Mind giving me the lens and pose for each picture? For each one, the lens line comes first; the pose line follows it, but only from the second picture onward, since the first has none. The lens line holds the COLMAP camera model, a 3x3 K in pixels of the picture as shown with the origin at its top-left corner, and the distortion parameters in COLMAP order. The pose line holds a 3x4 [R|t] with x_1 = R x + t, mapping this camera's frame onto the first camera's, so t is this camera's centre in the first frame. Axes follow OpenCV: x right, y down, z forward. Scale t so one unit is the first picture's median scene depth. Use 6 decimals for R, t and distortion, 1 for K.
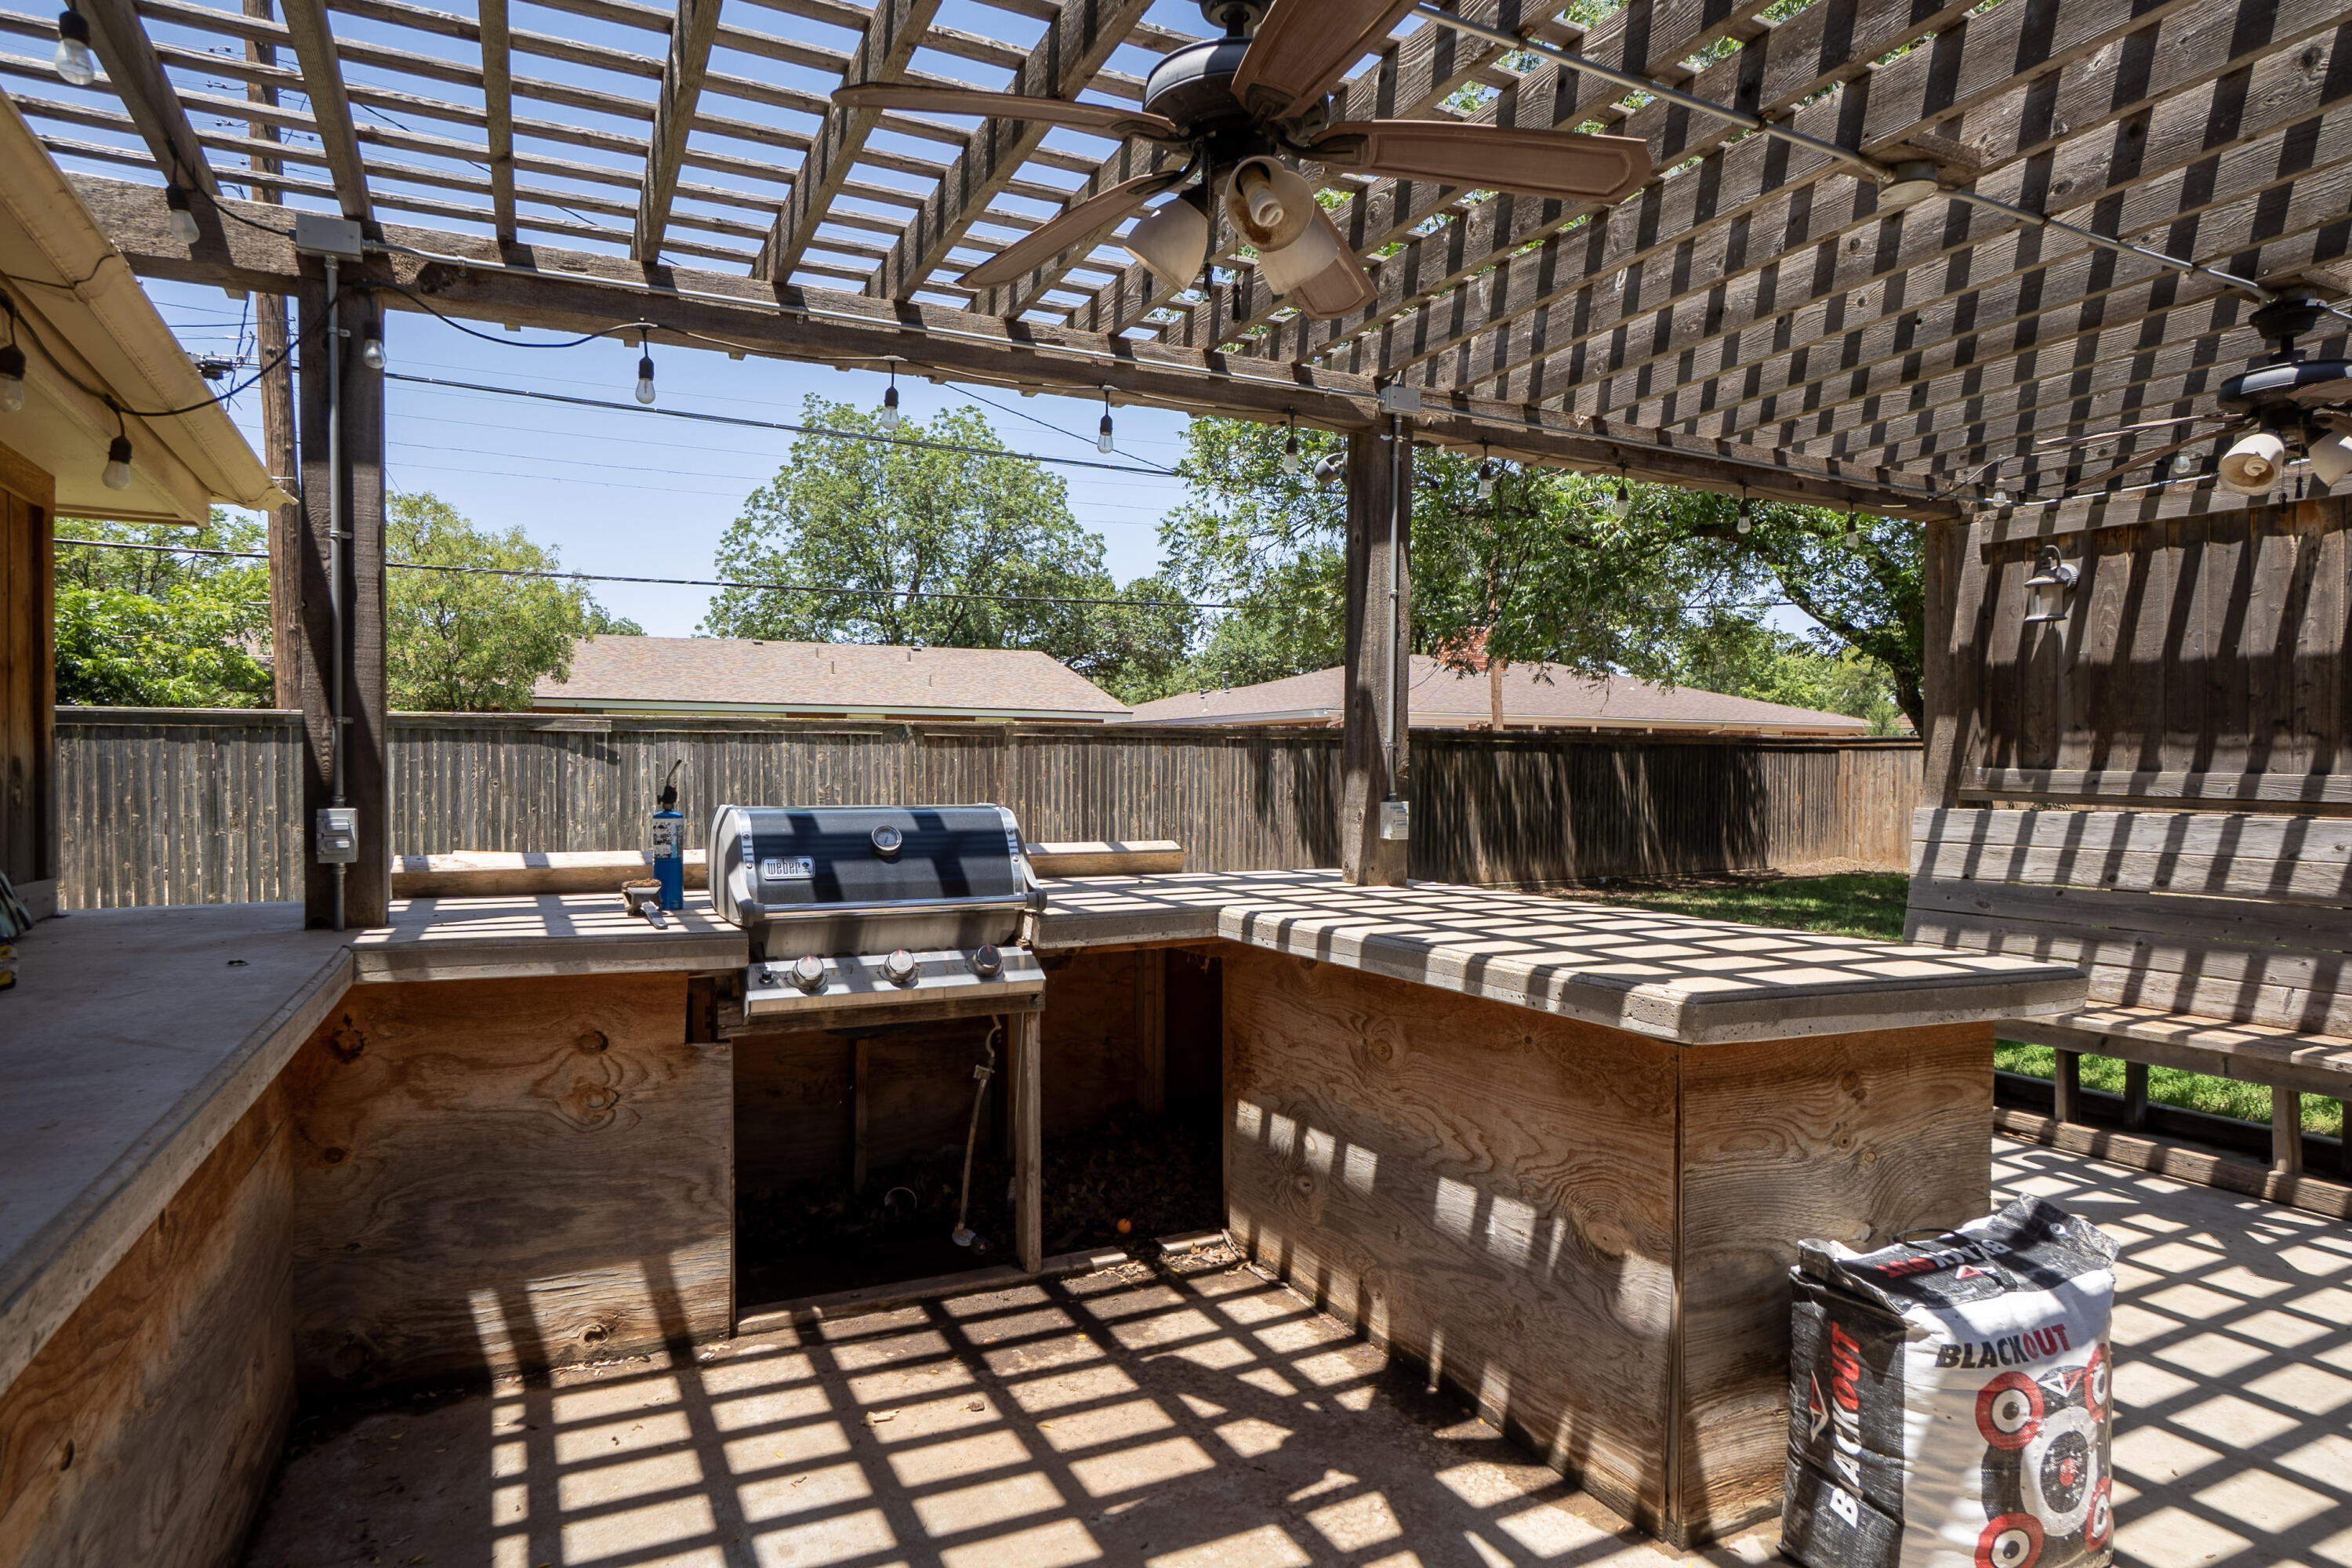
lens RADIAL K [[1343.3, 0, 1161.1], [0, 1343.3, 793.9], [0, 0, 1]] dist [-0.033517, 0.025792]
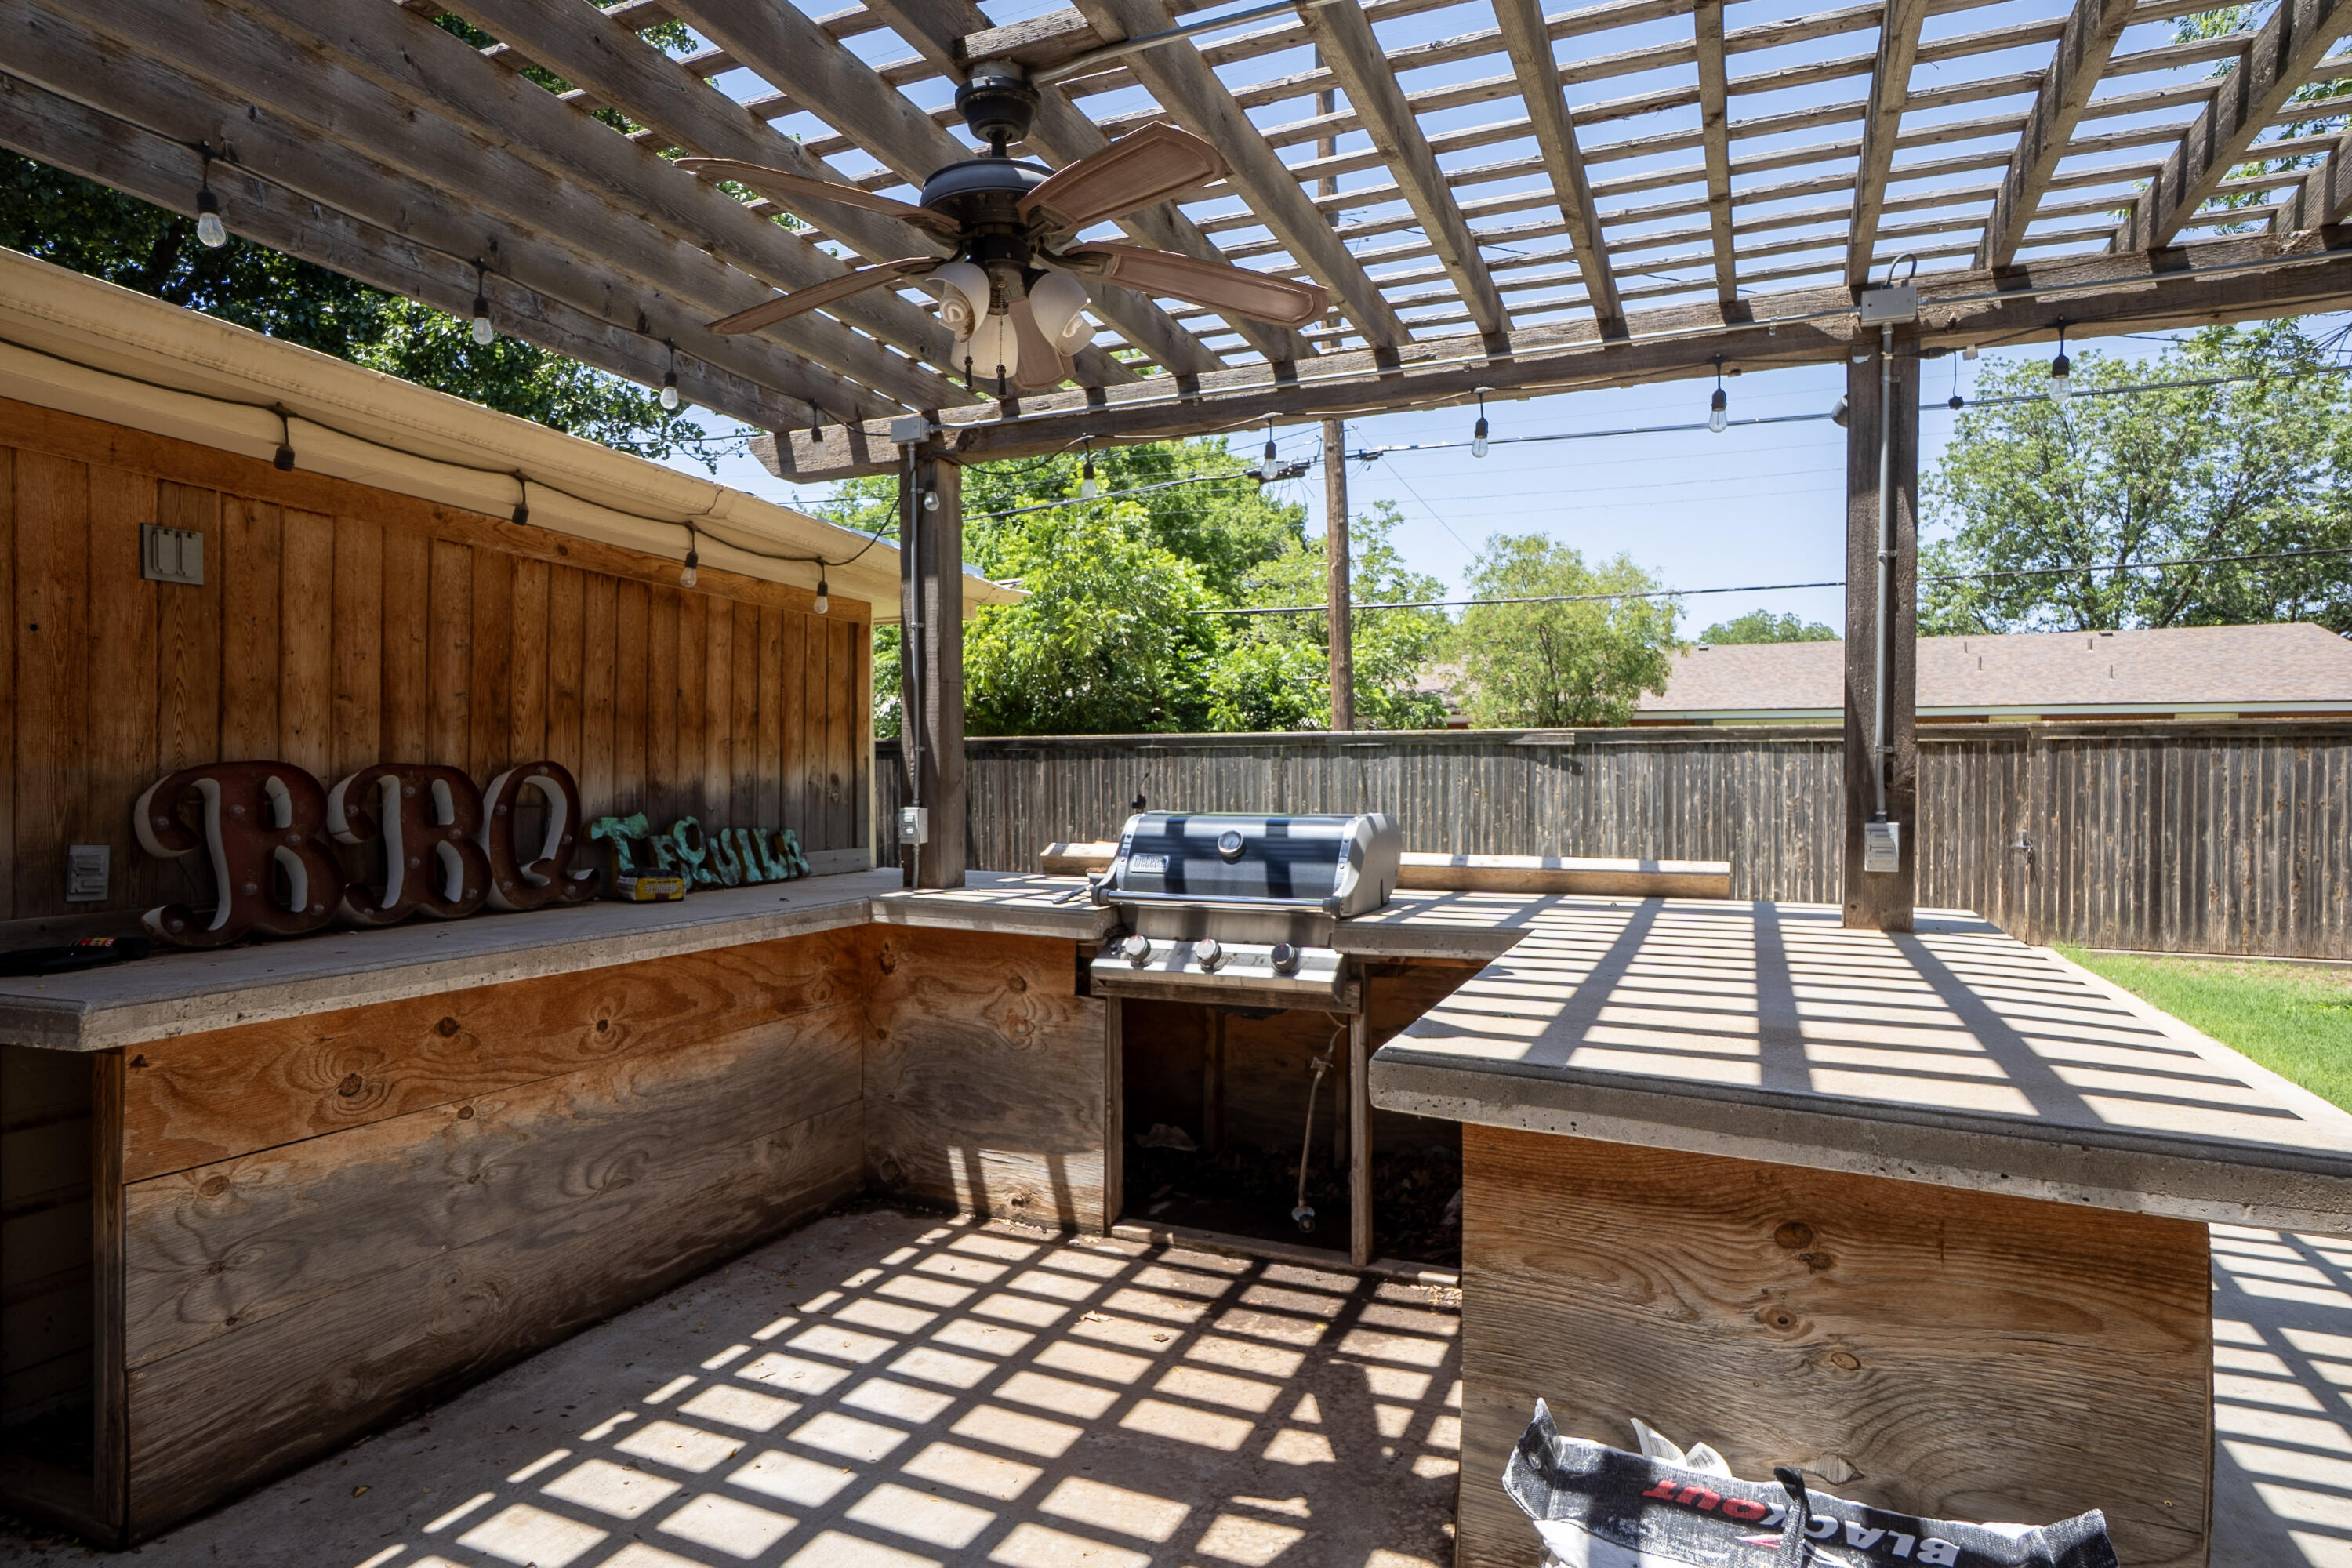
lens RADIAL K [[1343.3, 0, 1161.1], [0, 1343.3, 793.9], [0, 0, 1]] dist [-0.033517, 0.025792]
pose [[0.625944, 0.008411, -0.779823, 0.651972], [-0.013905, 0.999903, -0.000377, -0.006463], [0.779744, 0.011079, 0.626000, 0.239331]]
